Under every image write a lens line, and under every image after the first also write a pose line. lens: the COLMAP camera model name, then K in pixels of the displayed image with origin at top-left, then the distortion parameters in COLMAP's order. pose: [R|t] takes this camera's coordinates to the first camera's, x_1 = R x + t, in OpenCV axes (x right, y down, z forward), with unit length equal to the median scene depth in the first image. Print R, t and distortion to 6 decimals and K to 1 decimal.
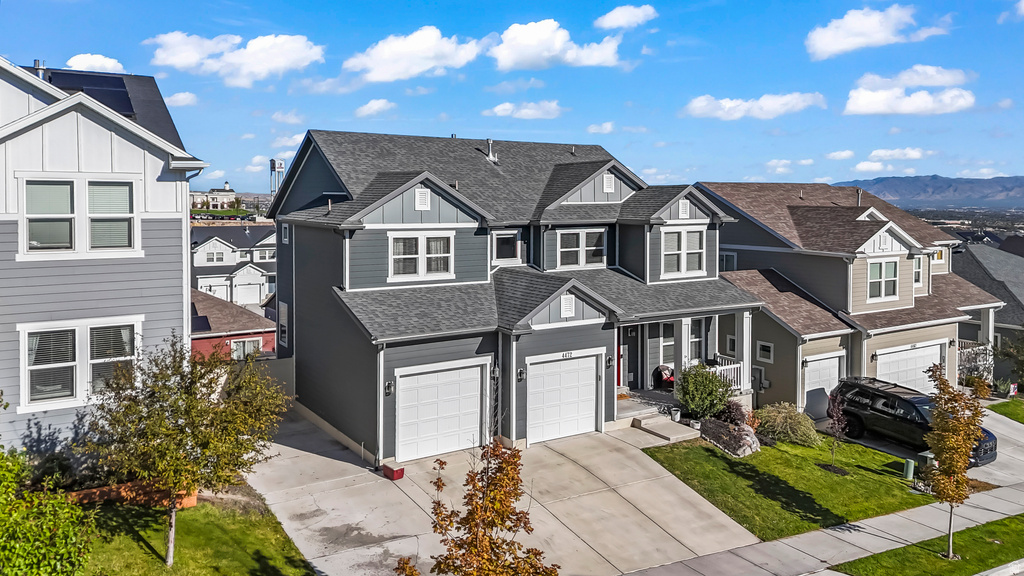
lens RADIAL K [[788.2, 0, 507.6], [0, 788.2, 213.1], [0, 0, 1]] dist [0.003638, 0.002157]
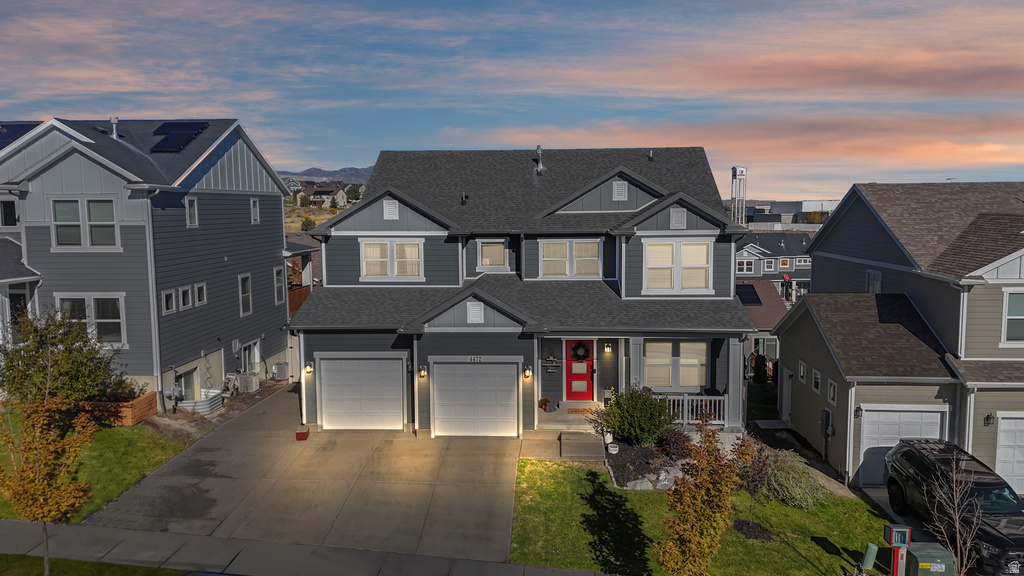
lens RADIAL K [[768.4, 0, 512.0], [0, 768.4, 288.0], [0, 0, 1]] dist [0.002663, 0.001623]
pose [[0.805660, 0.056932, -0.589636, 0.651432], [-0.003207, 0.995776, 0.091765, -0.006961], [0.592370, -0.072040, 0.802439, 0.202769]]
